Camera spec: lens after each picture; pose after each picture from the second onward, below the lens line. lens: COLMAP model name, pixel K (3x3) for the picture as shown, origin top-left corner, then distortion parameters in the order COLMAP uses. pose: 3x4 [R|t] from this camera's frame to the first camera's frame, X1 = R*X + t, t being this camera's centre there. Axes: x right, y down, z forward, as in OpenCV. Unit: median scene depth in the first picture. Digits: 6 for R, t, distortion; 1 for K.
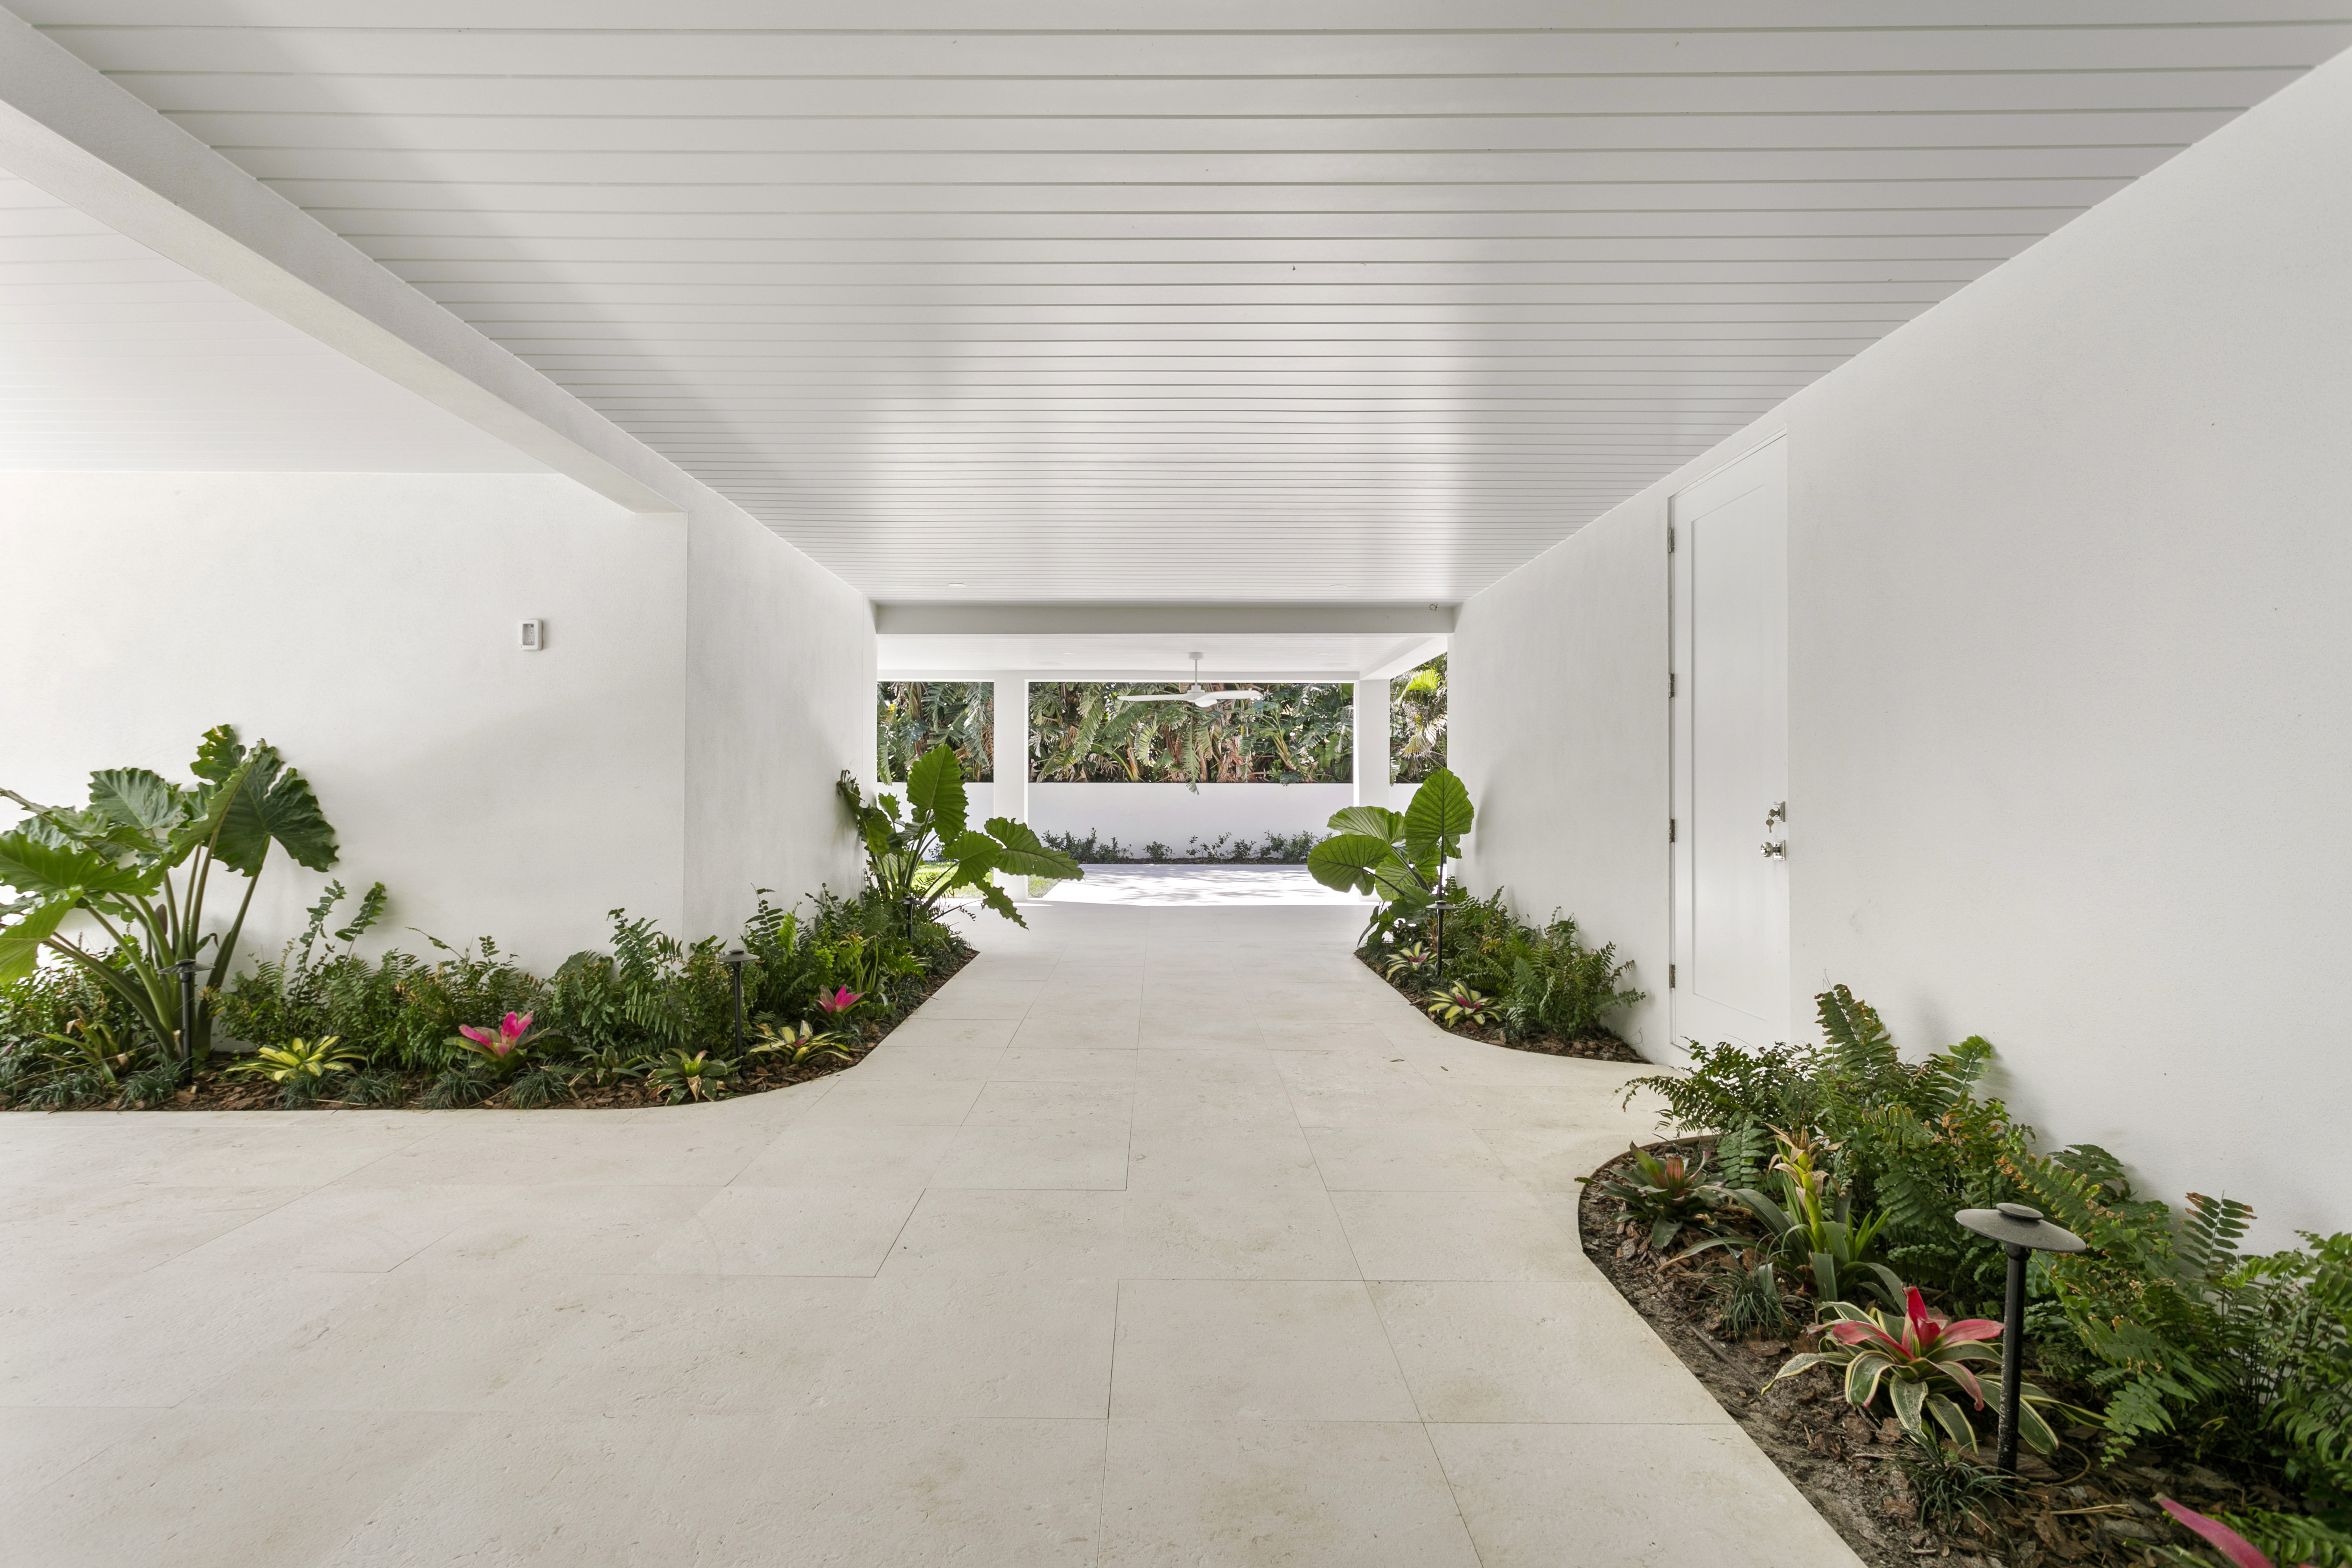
lens RADIAL K [[1126.6, 0, 1157.5], [0, 1126.6, 781.6], [0, 0, 1]] dist [0.018223, -0.001209]
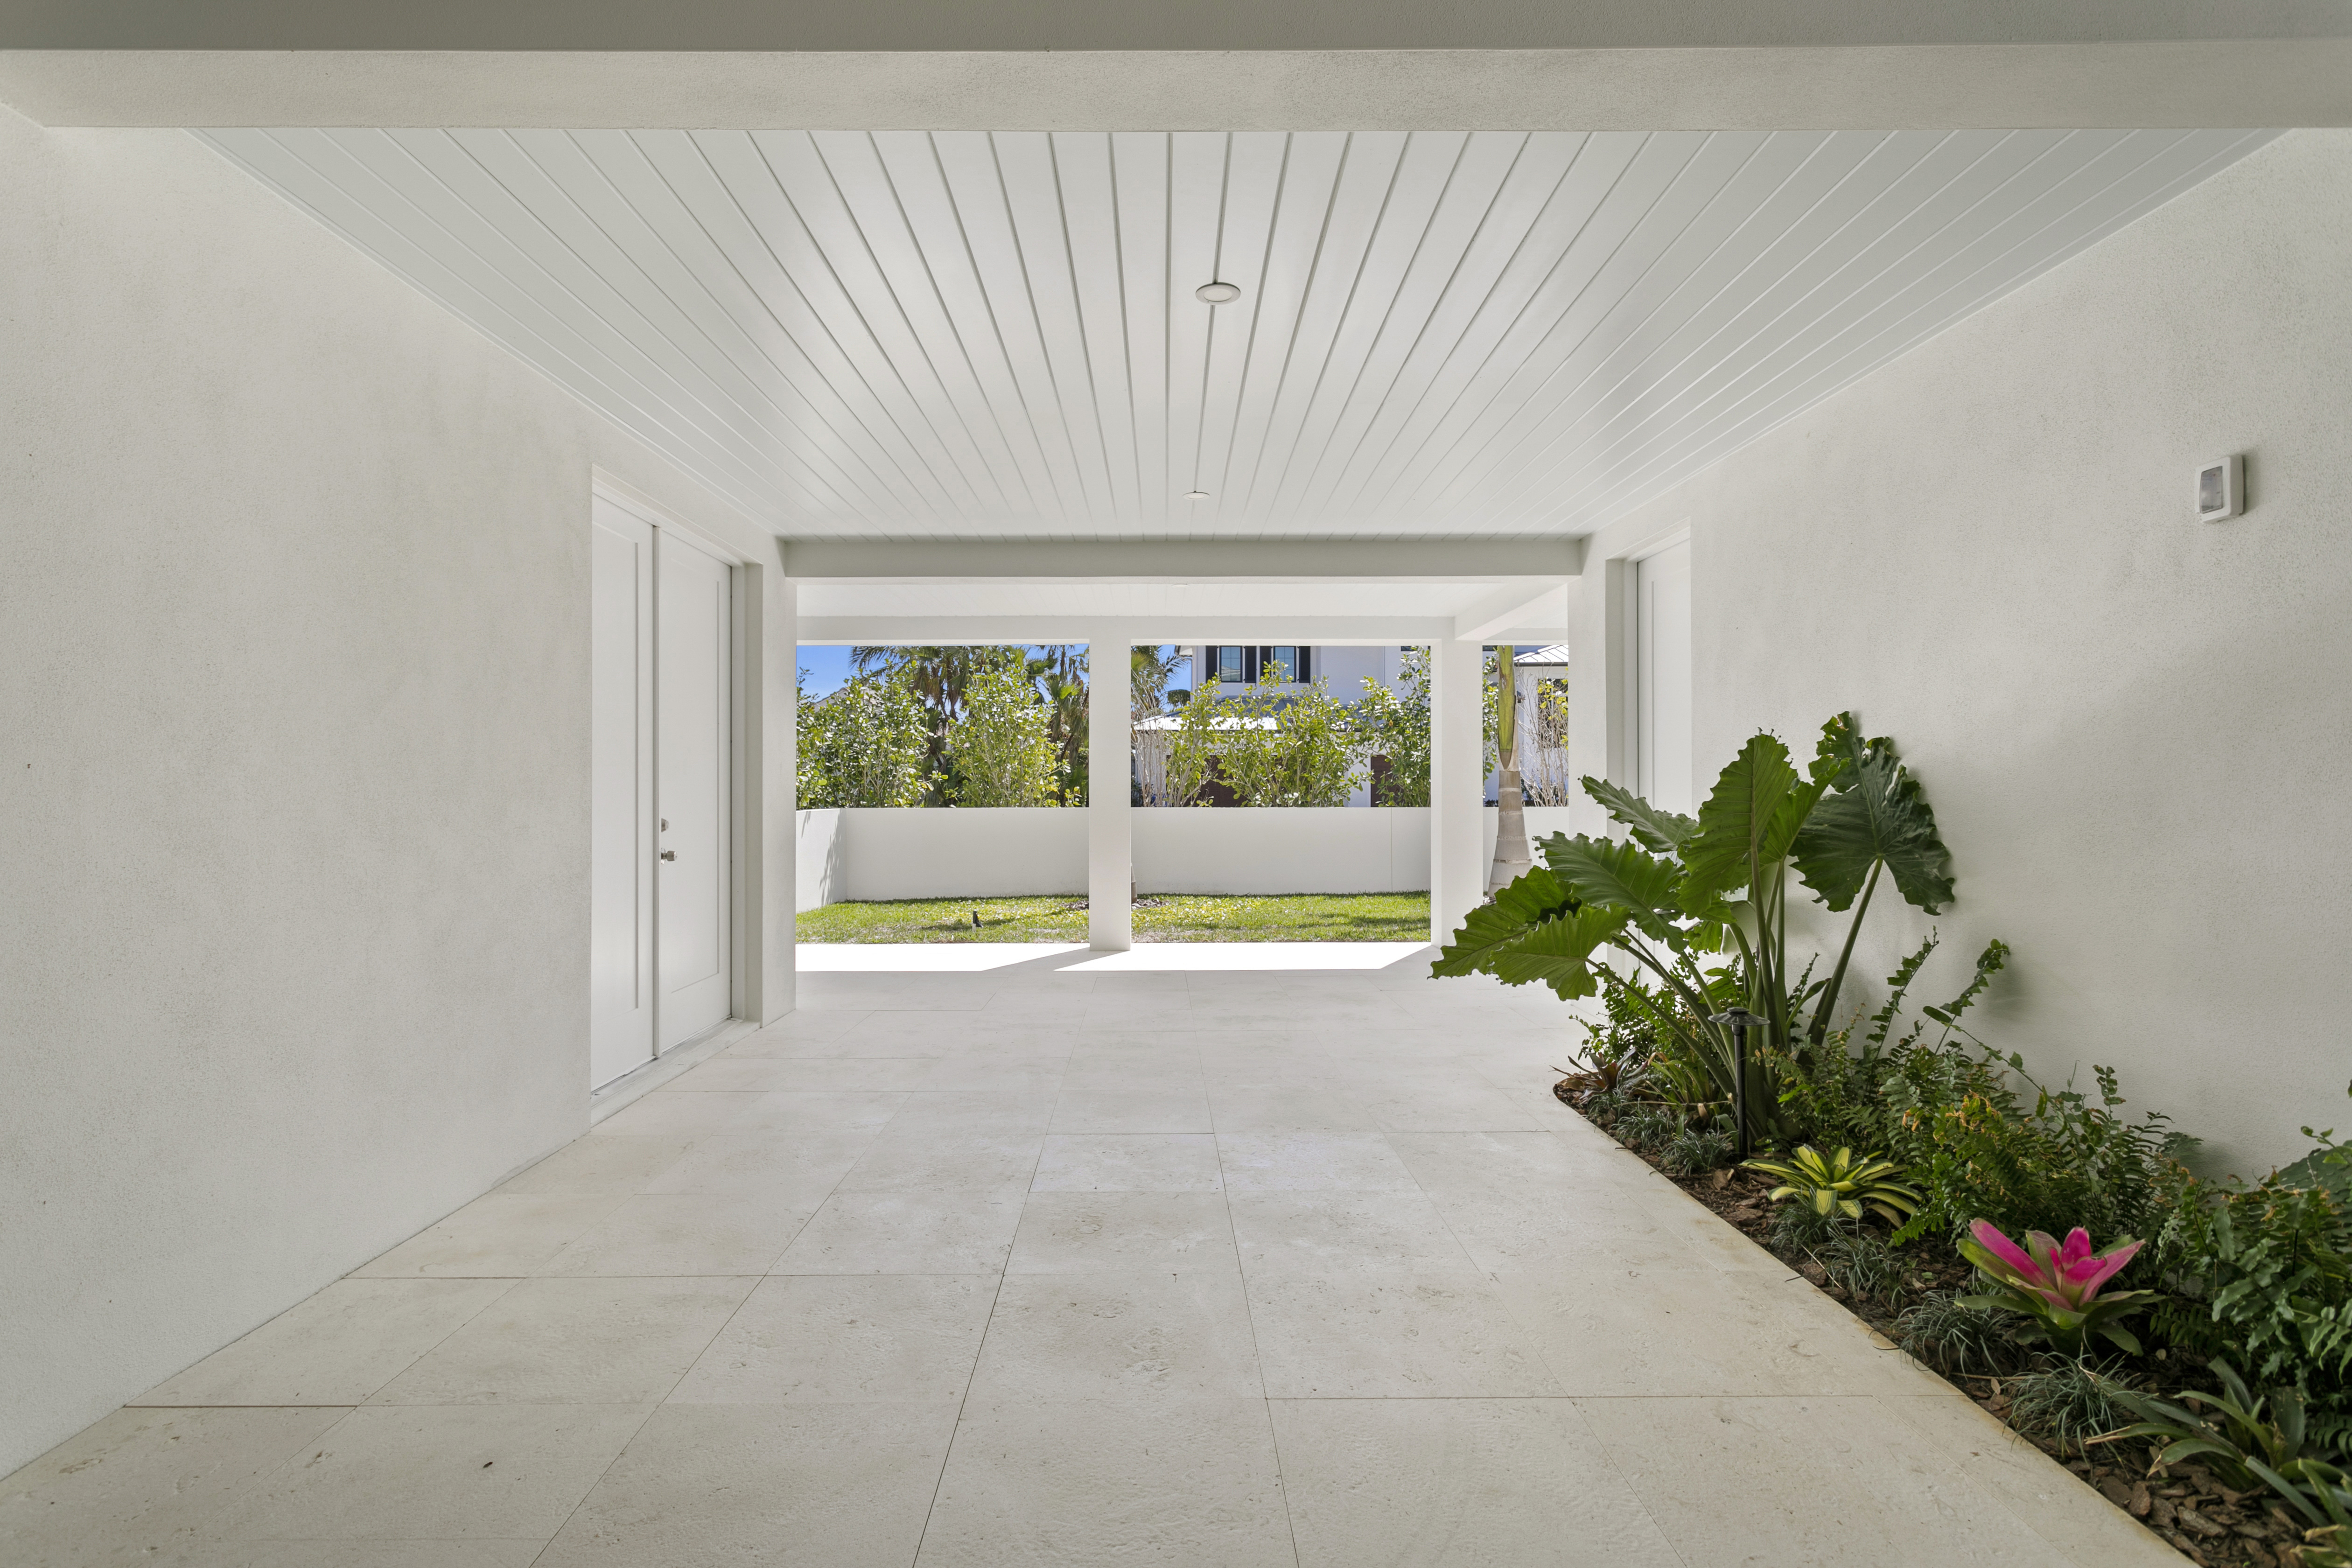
lens RADIAL K [[1126.6, 0, 1157.5], [0, 1126.6, 781.6], [0, 0, 1]] dist [0.018223, -0.001209]
pose [[0.005887, -0.014925, -0.999871, -0.046911], [0.013220, 0.999802, -0.014846, 0.002723], [0.999895, -0.013131, 0.006083, 0.527973]]
